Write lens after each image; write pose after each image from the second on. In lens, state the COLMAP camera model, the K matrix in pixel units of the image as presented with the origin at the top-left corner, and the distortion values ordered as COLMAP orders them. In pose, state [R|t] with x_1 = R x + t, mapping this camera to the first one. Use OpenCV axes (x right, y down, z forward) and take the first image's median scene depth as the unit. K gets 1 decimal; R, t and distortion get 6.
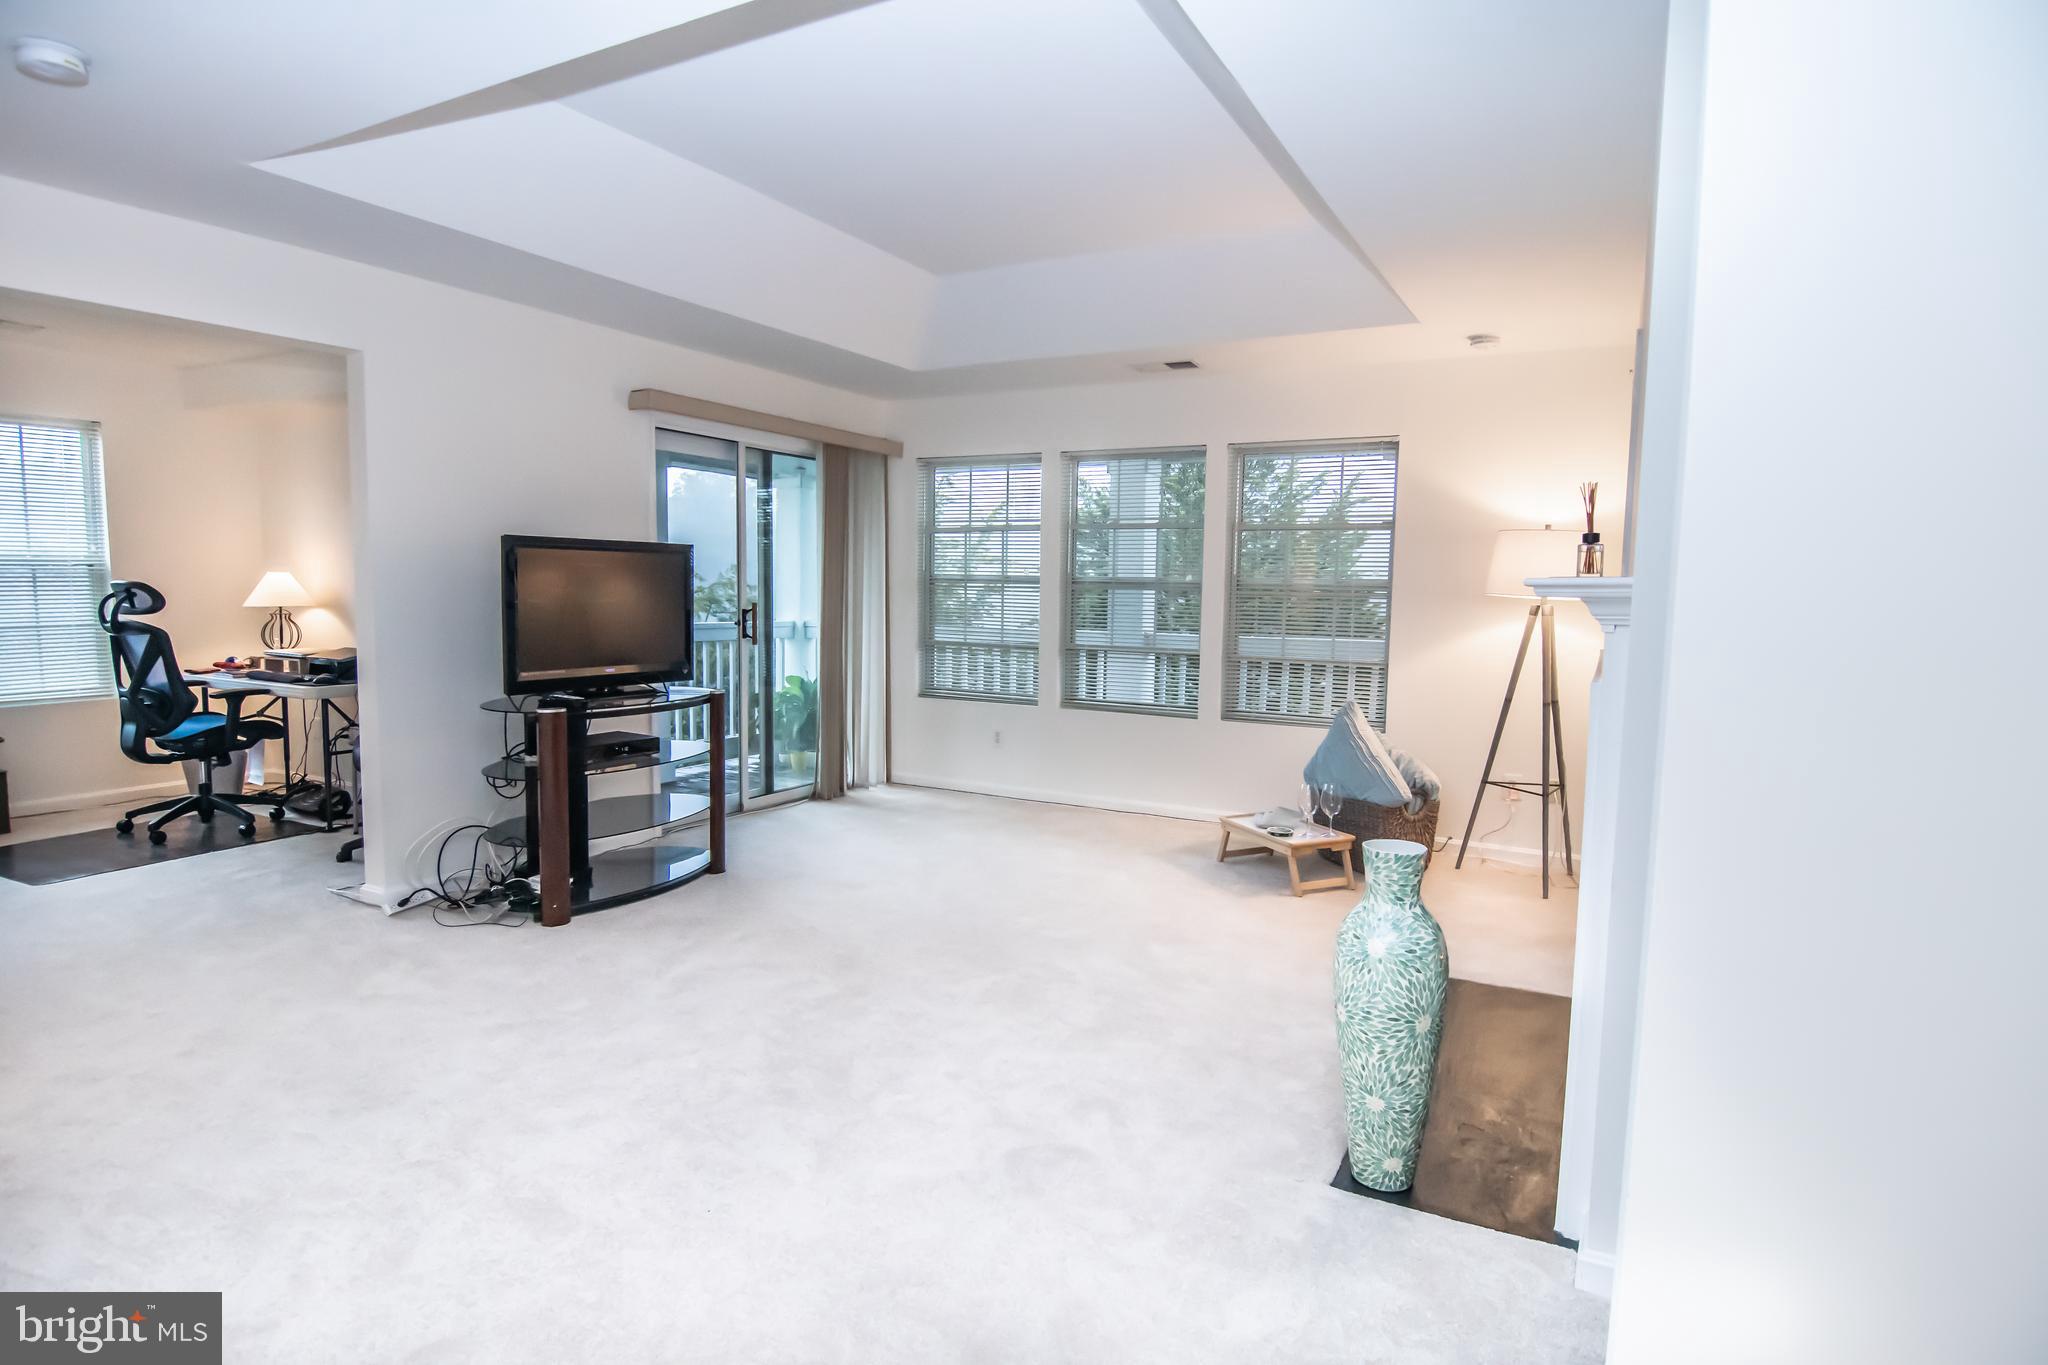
lens RADIAL K [[1099.6, 0, 1013.3], [0, 1099.6, 680.9], [0, 0, 1]] dist [-0.003936, -0.000452]
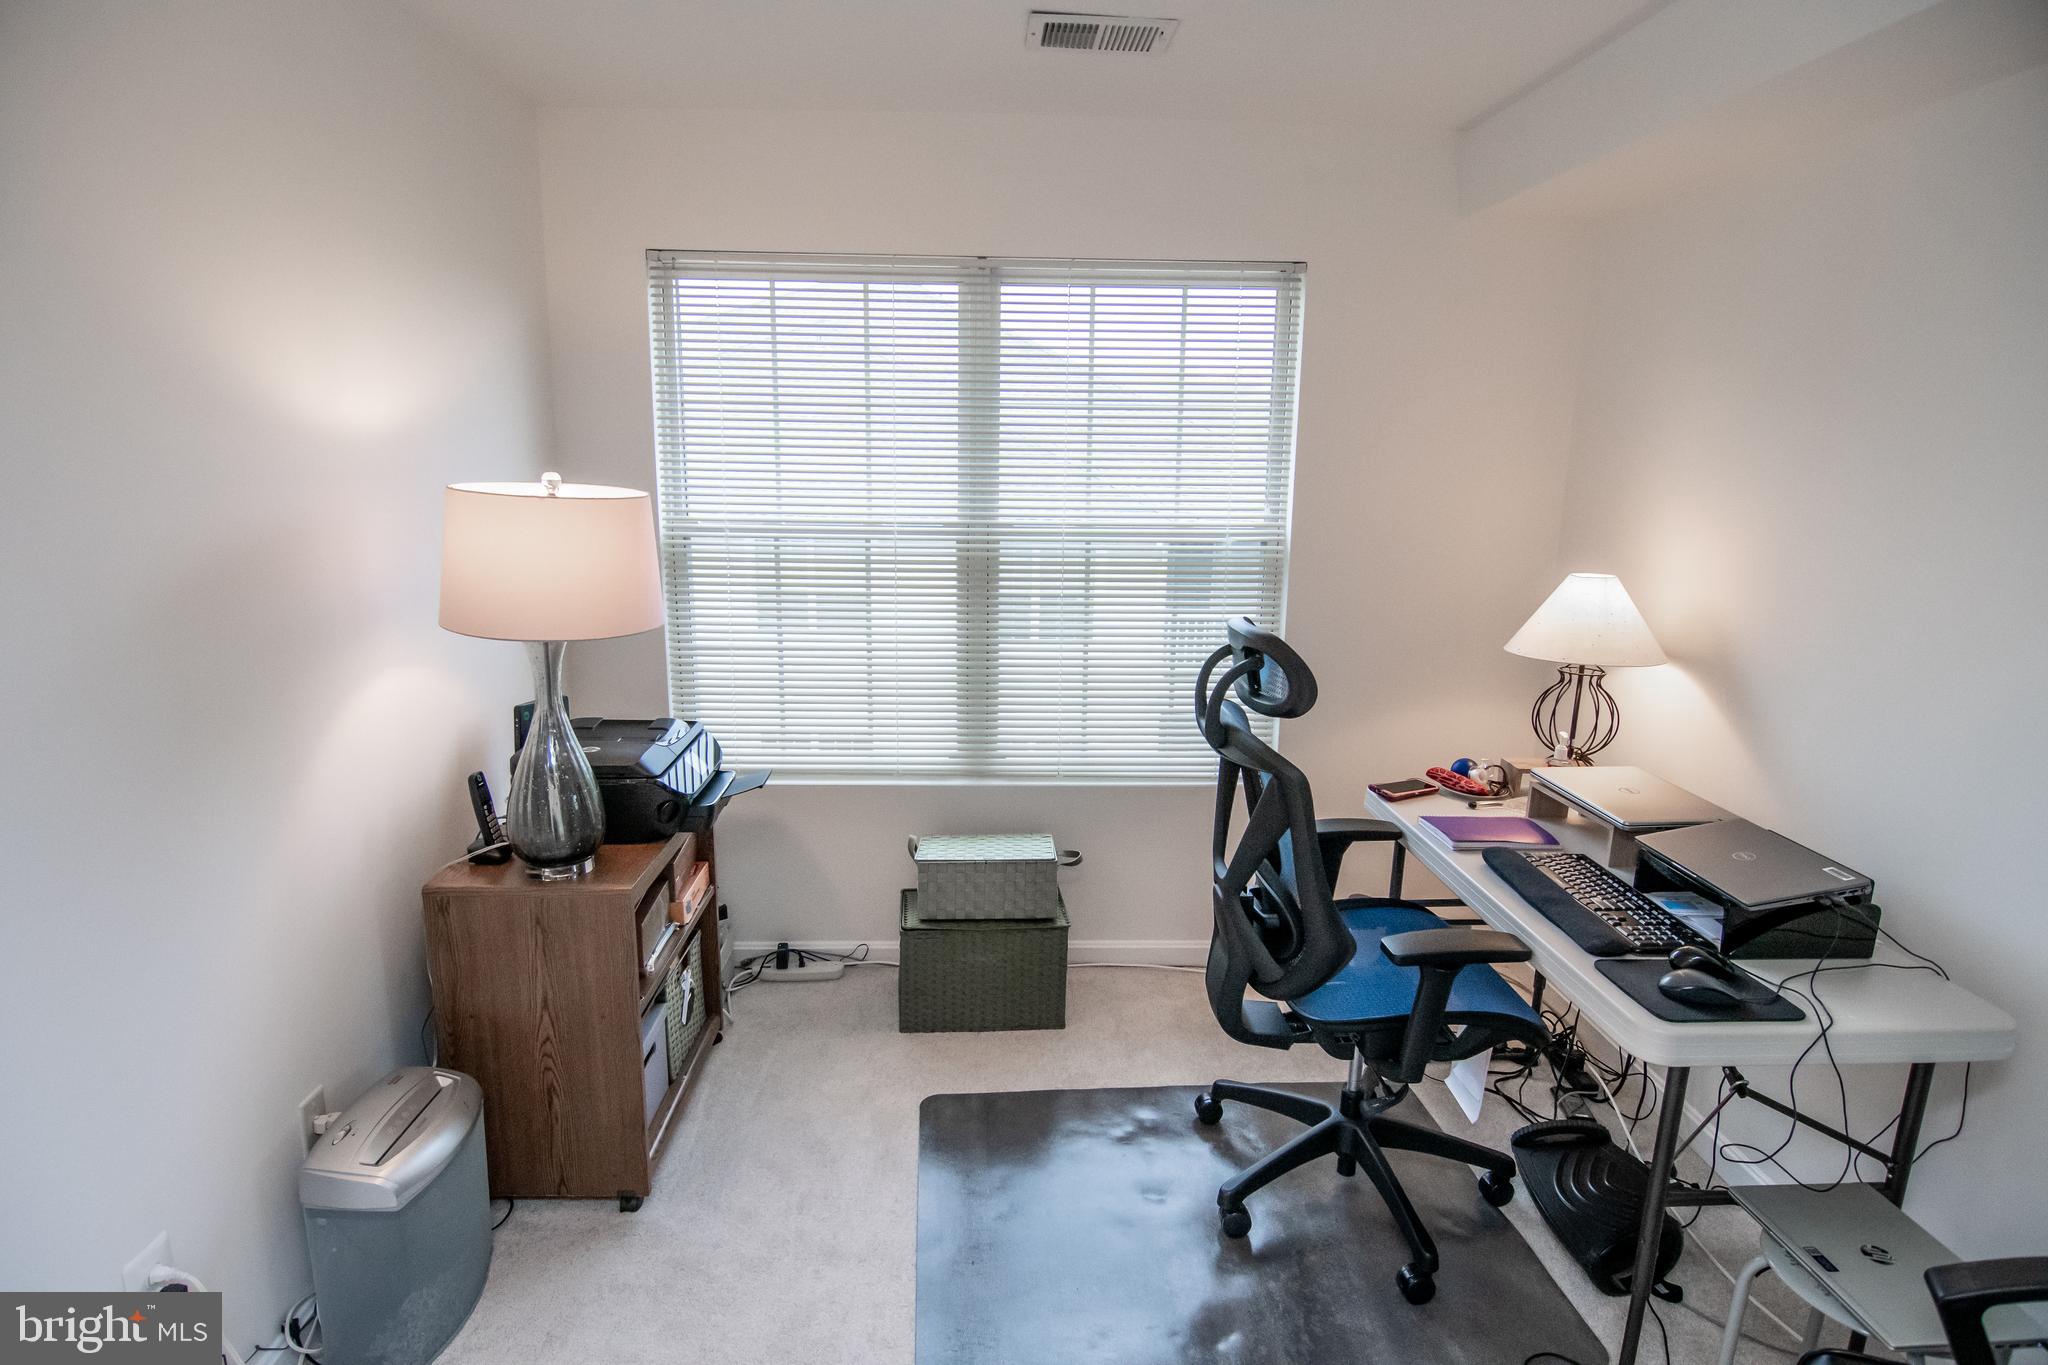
lens RADIAL K [[1016.9, 0, 1049.2], [0, 1016.9, 681.4], [0, 0, 1]] dist [-0.002150, 0.000135]
pose [[0.501227, 0.184156, -0.845493, -0.463020], [-0.081338, 0.982792, 0.165842, -0.113978], [0.861485, -0.014353, 0.507581, 0.658776]]
